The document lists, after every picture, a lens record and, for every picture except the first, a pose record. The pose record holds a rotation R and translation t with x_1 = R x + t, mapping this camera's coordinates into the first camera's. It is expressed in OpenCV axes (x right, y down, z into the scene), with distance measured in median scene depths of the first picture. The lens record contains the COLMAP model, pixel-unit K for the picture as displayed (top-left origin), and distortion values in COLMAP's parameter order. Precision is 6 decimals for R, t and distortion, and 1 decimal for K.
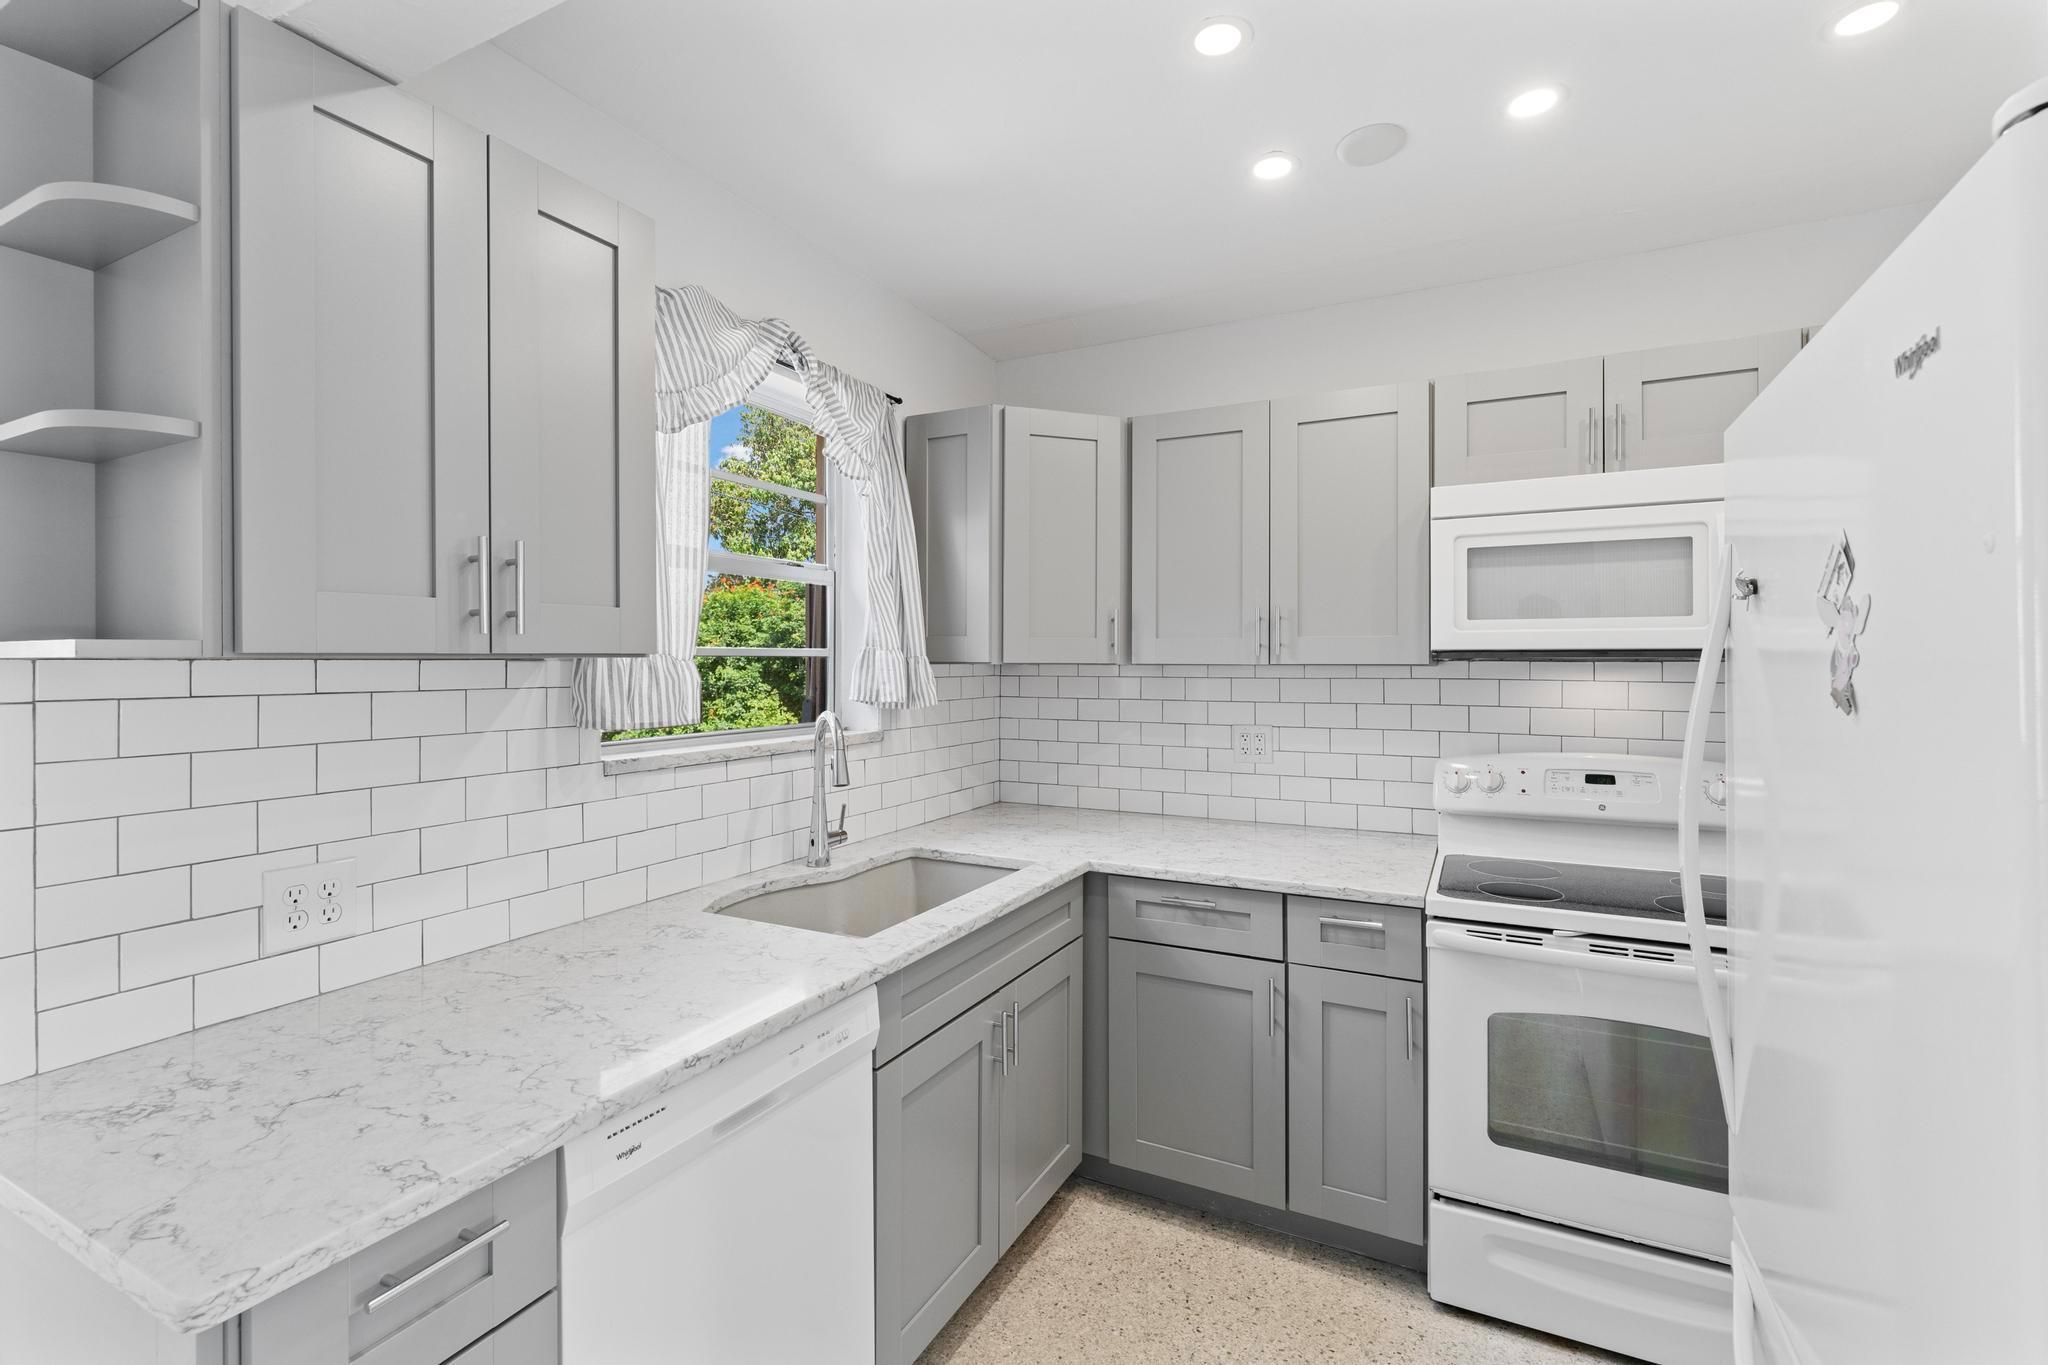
lens RADIAL K [[928.1, 0, 1026.9], [0, 928.1, 659.1], [0, 0, 1]] dist [-0.005426, 0.000267]
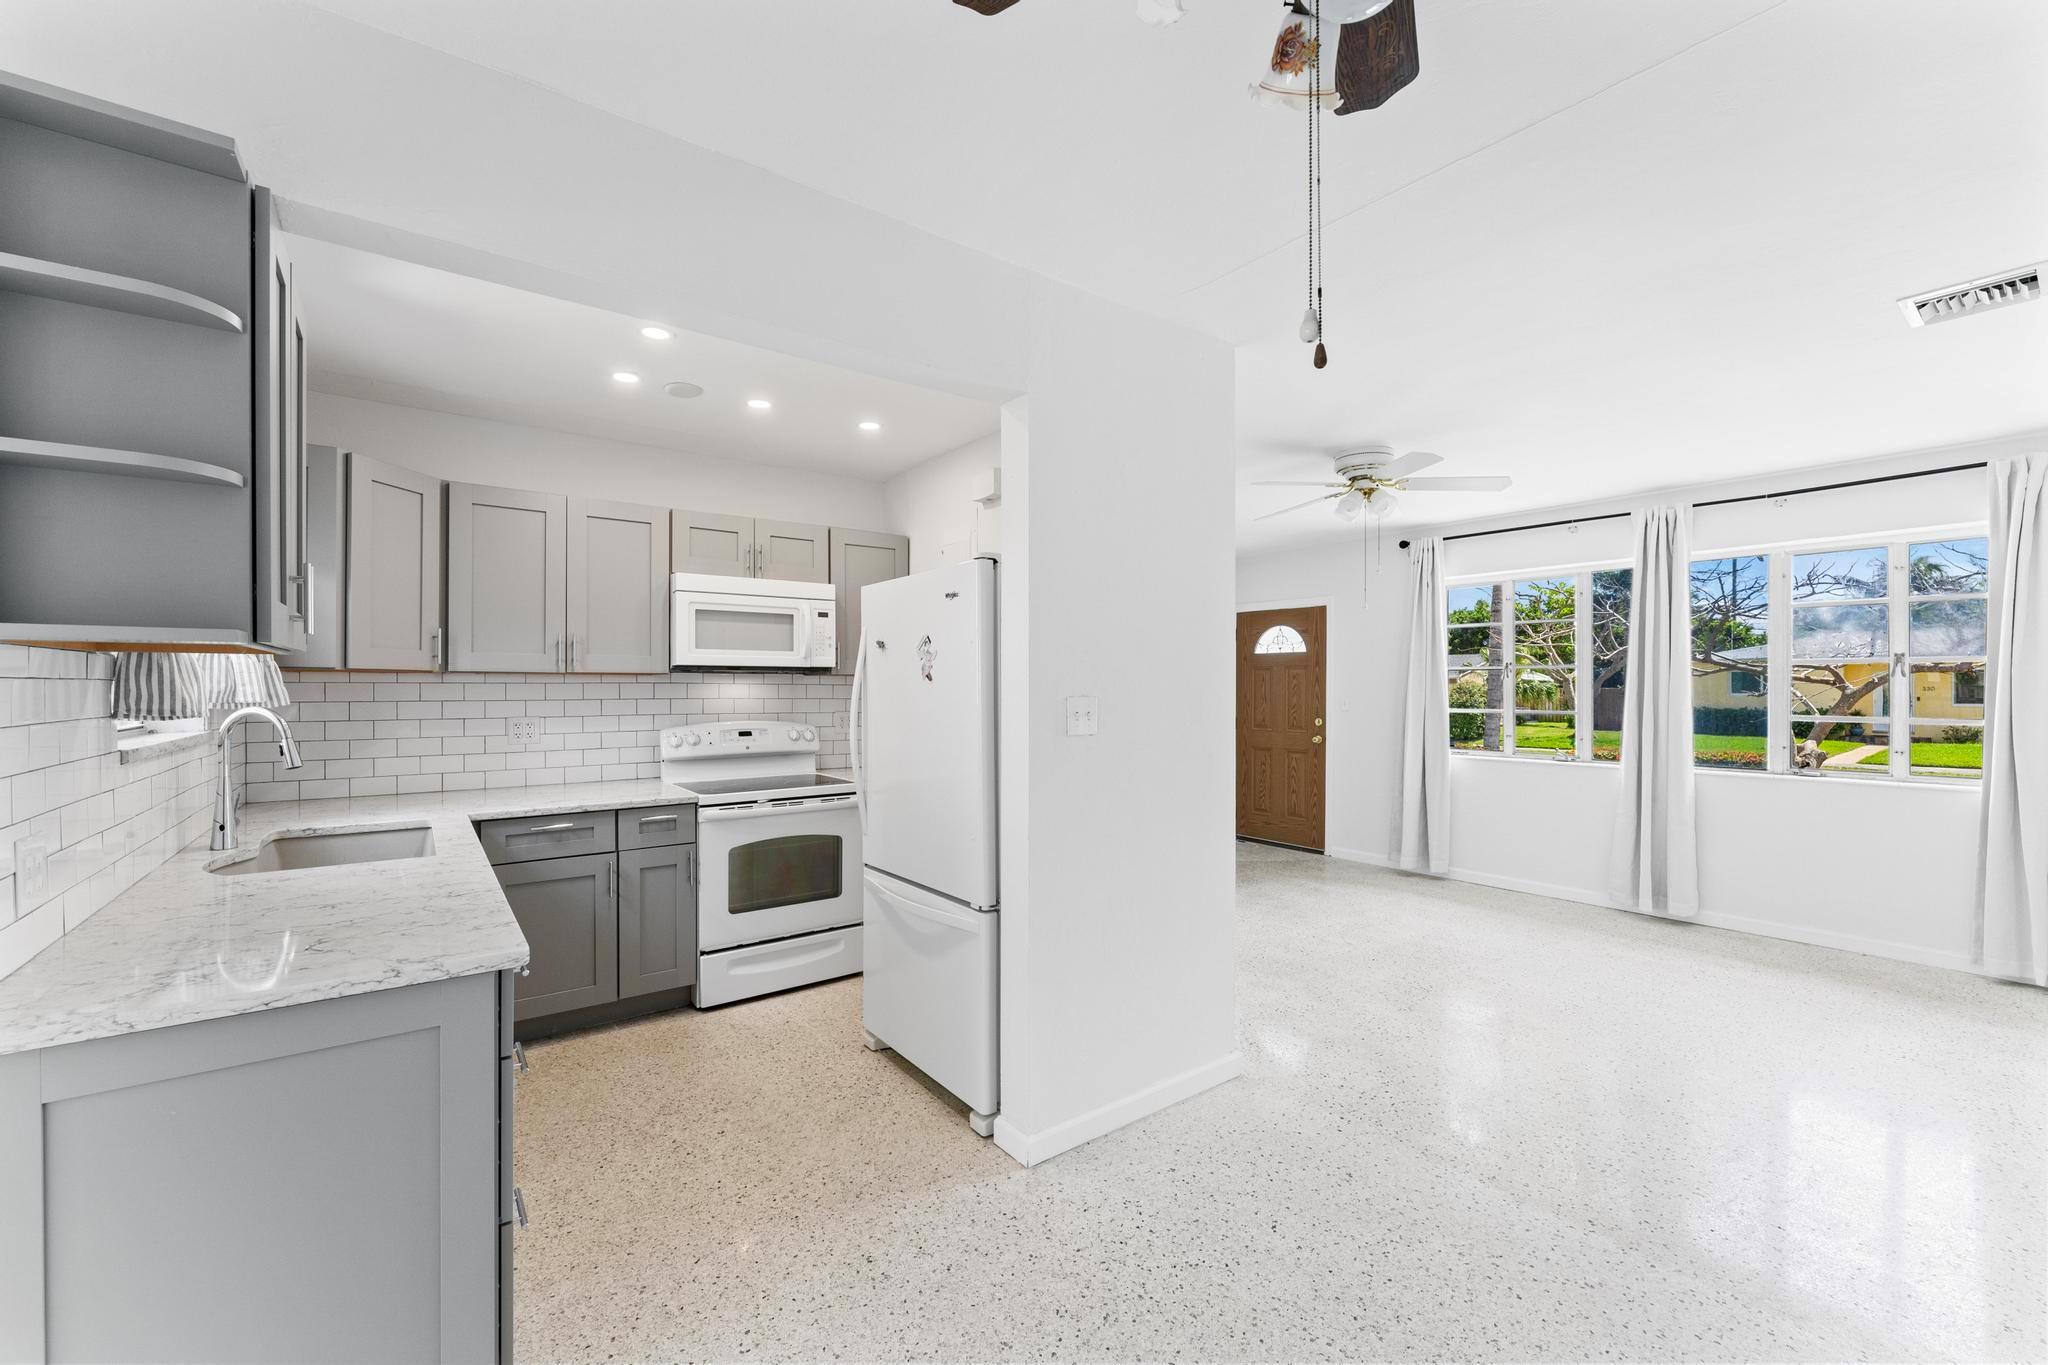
lens RADIAL K [[821.6, 0, 1022.2], [0, 821.6, 687.3], [0, 0, 1]] dist [-0.012896, -0.001012]
pose [[0.436531, -0.000719, 0.899689, -0.711454], [-0.002785, 0.999994, 0.002151, 0.028455], [-0.899685, -0.003444, 0.436527, -0.287068]]
